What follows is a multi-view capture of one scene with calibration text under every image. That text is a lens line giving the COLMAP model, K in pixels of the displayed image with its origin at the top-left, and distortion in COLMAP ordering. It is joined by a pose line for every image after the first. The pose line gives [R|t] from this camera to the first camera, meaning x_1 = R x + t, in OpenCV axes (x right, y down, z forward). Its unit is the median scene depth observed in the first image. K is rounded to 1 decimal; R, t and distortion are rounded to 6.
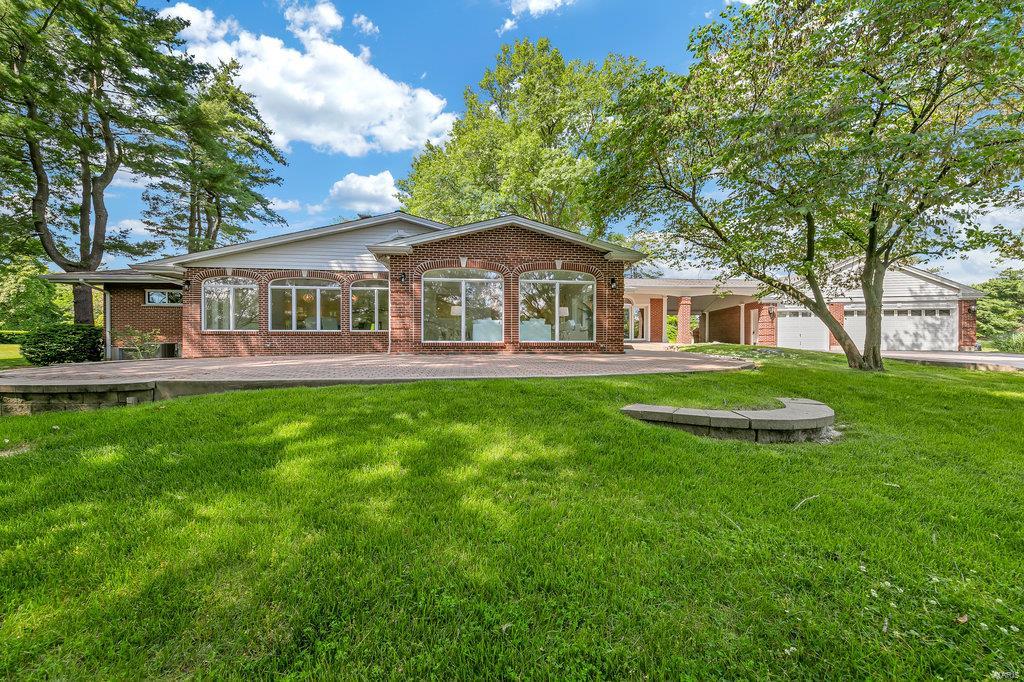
lens RADIAL K [[383.5, 0, 490.9], [0, 383.5, 341.8], [0, 0, 1]] dist [0.001329, 0.000100]
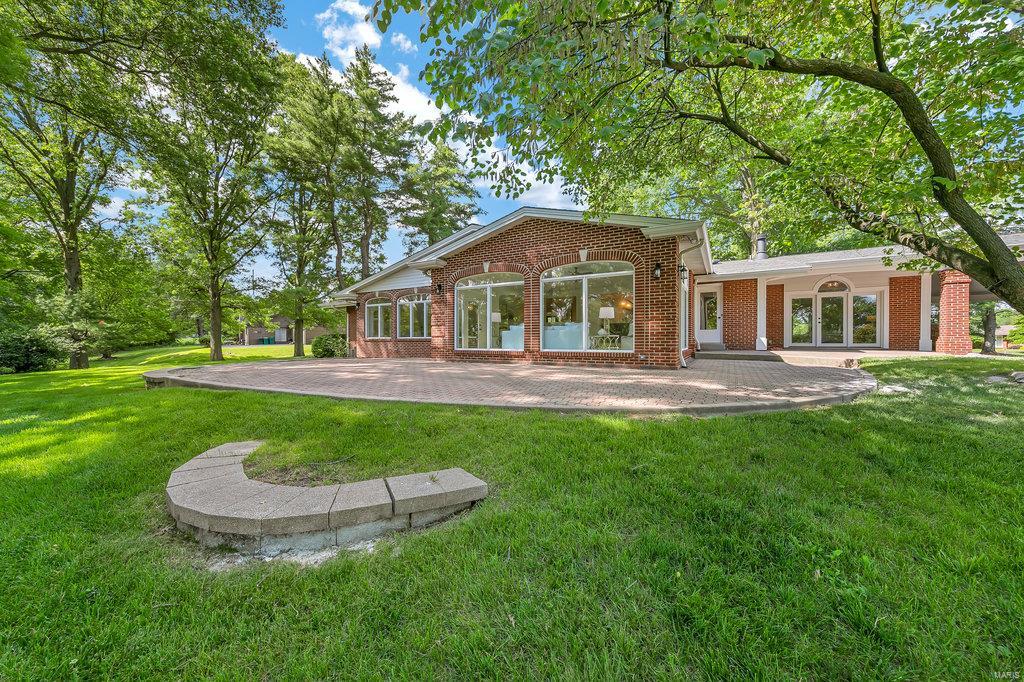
lens RADIAL K [[370.1, 0, 531.9], [0, 370.1, 340.0], [0, 0, 1]] dist [0.000414, 0.000046]
pose [[0.796960, -0.000565, -0.604032, 0.548179], [0.000173, 1.000000, -0.000706, -0.022935], [0.604032, 0.000458, 0.796960, 0.311832]]
